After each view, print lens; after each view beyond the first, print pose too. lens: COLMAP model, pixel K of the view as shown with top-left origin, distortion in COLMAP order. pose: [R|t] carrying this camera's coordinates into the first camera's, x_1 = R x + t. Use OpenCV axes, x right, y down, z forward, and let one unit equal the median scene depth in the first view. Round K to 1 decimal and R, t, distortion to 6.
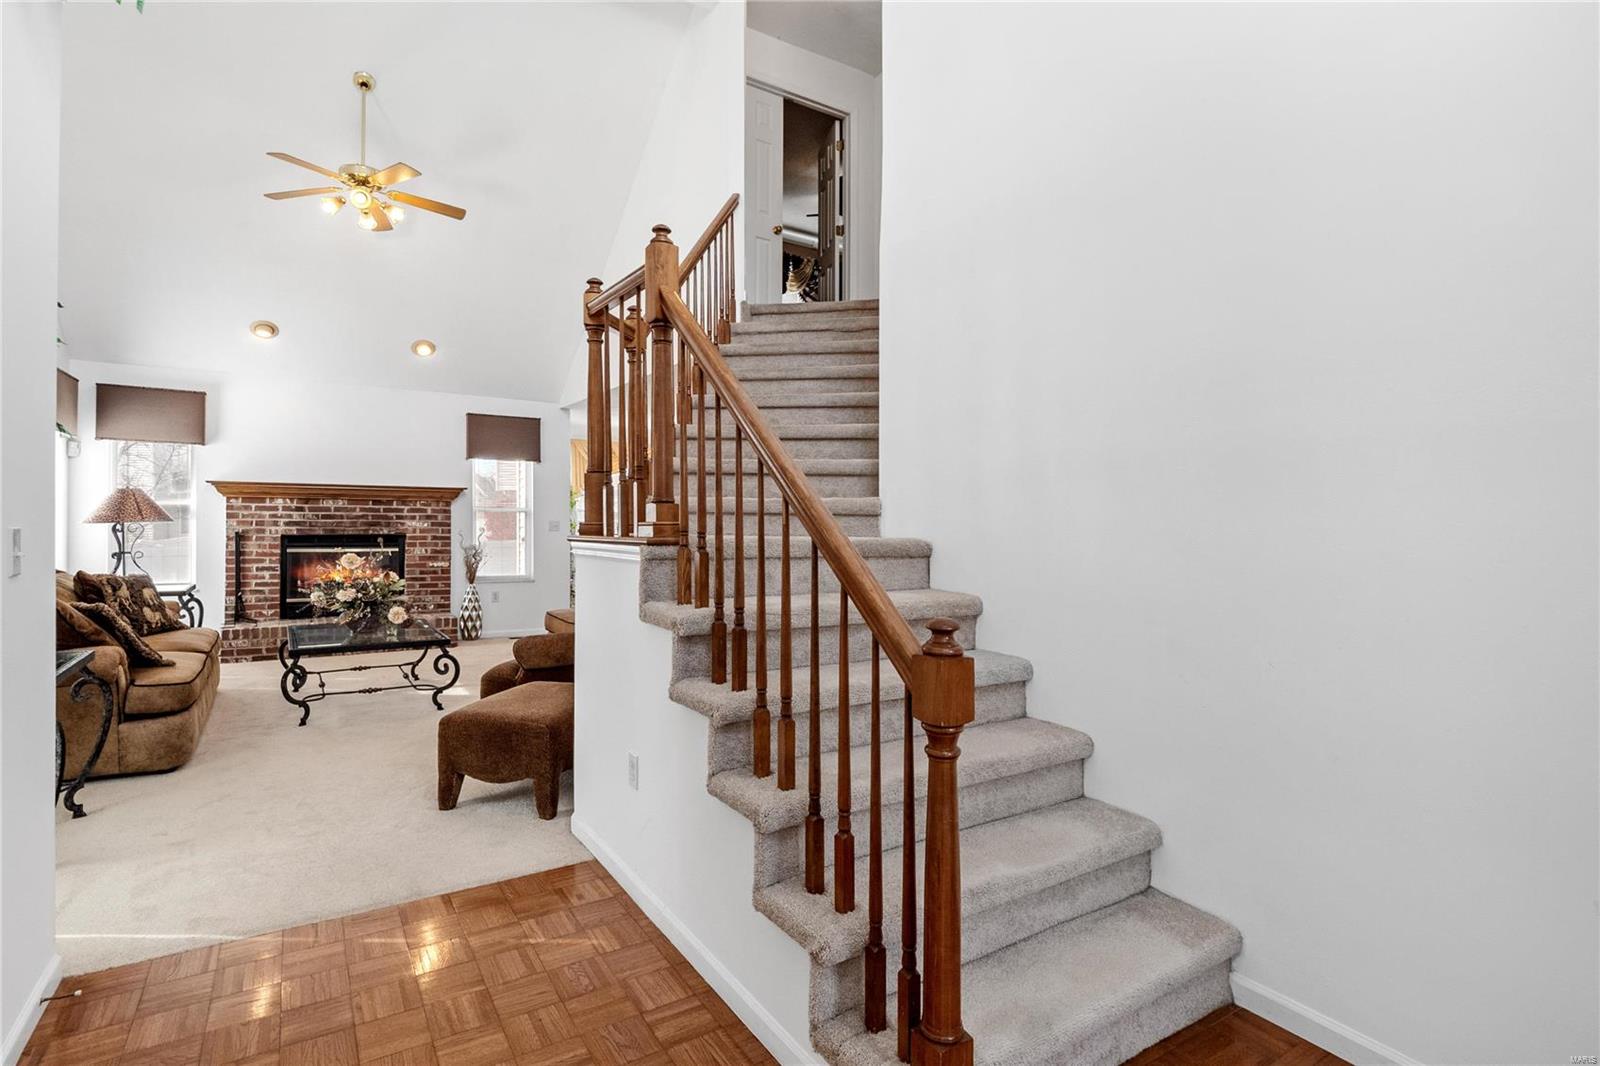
lens RADIAL K [[779.3, 0, 828.4], [0, 779.3, 530.0], [0, 0, 1]] dist [-0.002123, -0.000890]
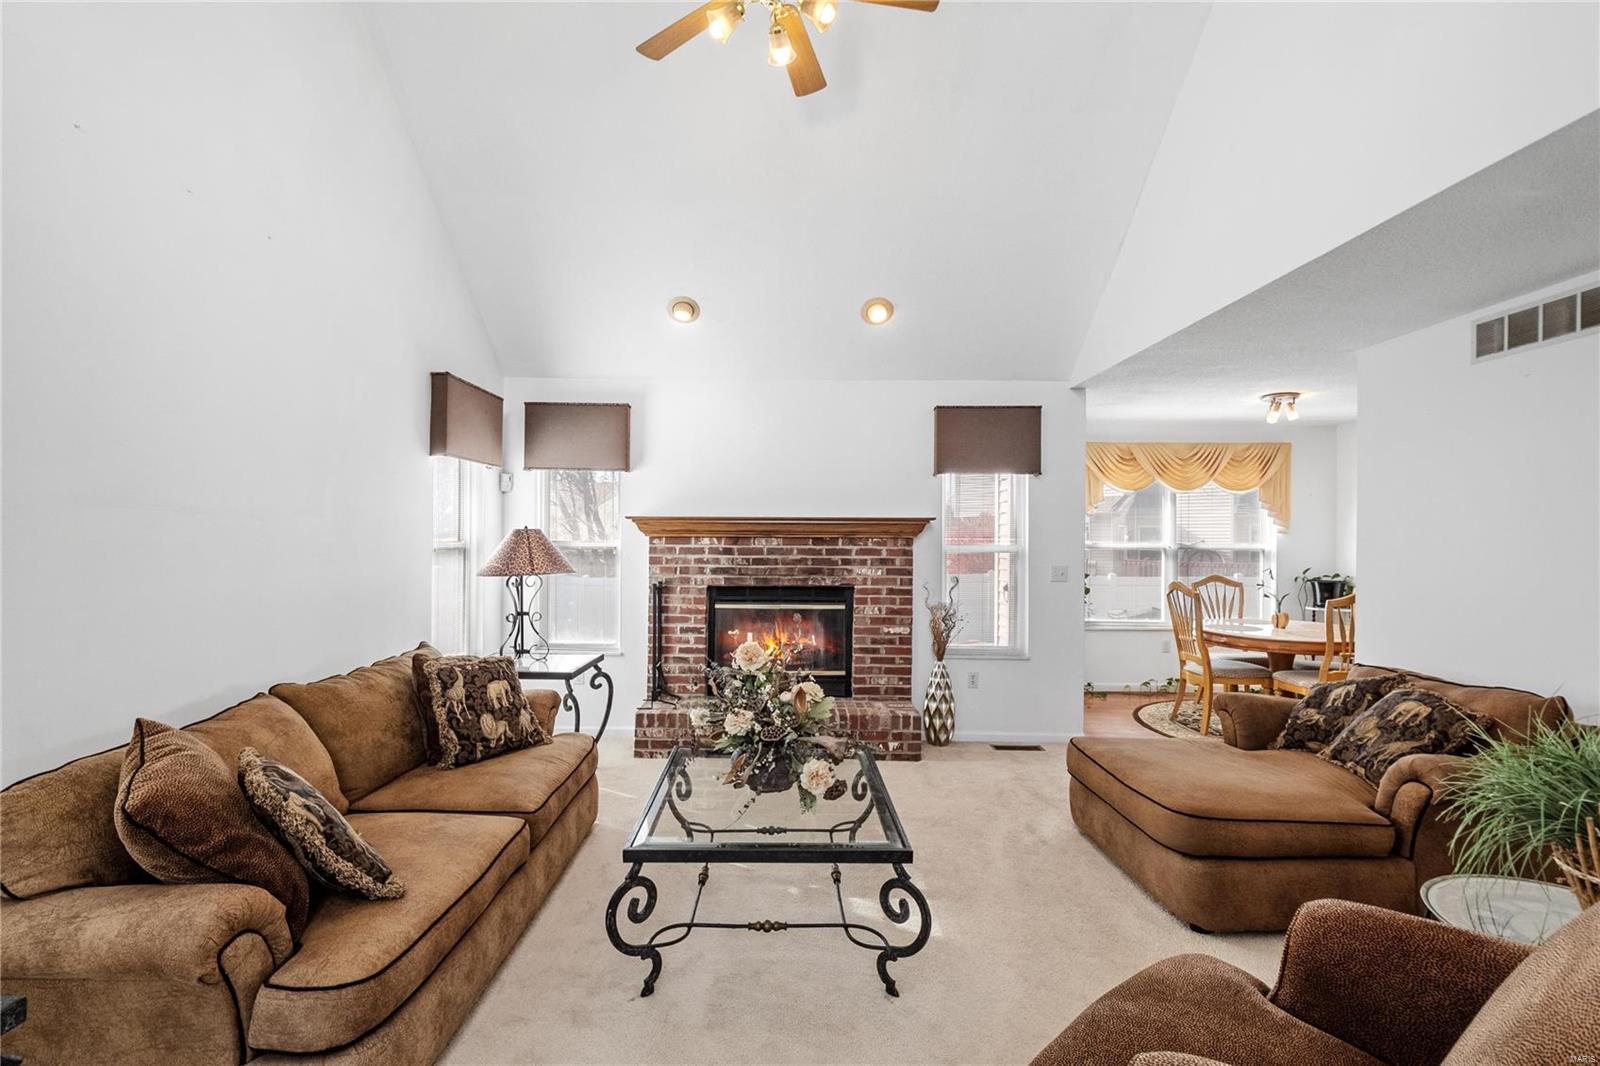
lens RADIAL K [[764.4, 0, 795.4], [0, 764.4, 547.8], [0, 0, 1]] dist [-0.015387, -0.000605]
pose [[0.824696, 0.001579, -0.565573, -0.214428], [-0.005812, 0.999967, -0.005683, -0.026779], [0.565546, 0.007974, 0.824678, 0.437942]]
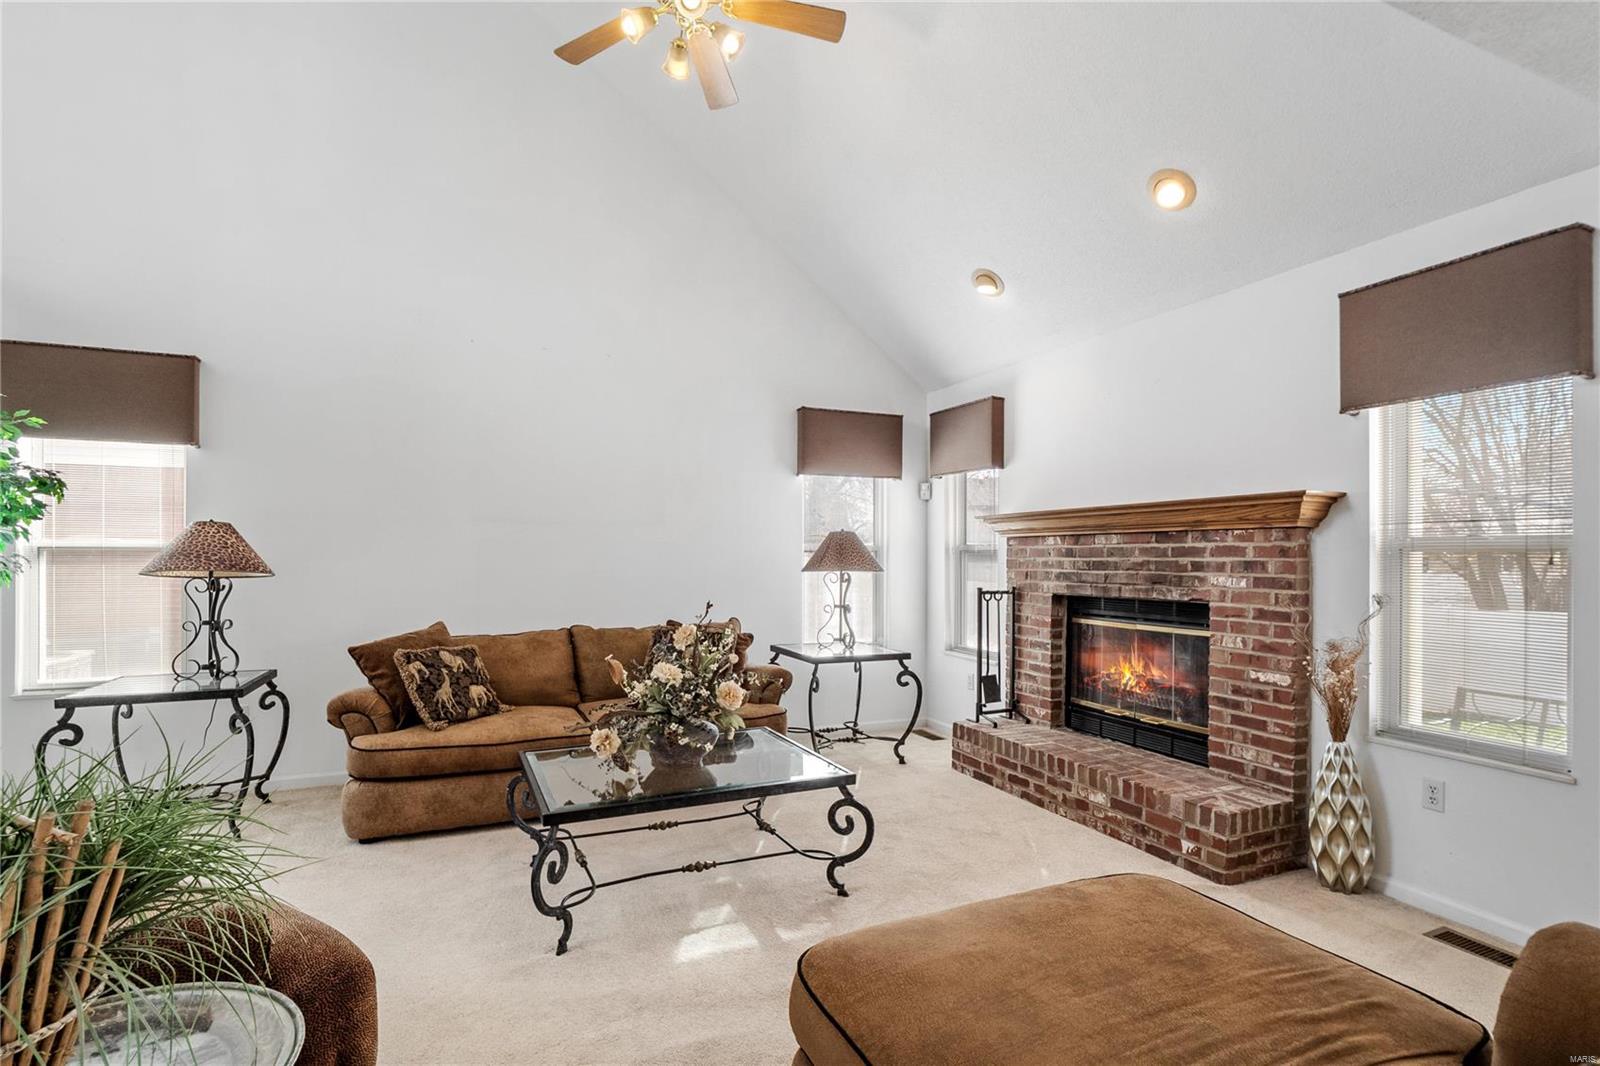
lens RADIAL K [[789.1, 0, 796.9], [0, 789.1, 566.4], [0, 0, 1]] dist [-0.002322, -0.000469]
pose [[-0.202004, -0.003072, -0.979380, -0.030221], [-0.022098, 0.999755, 0.001422, -0.012546], [0.979135, 0.021930, -0.202022, 0.926104]]
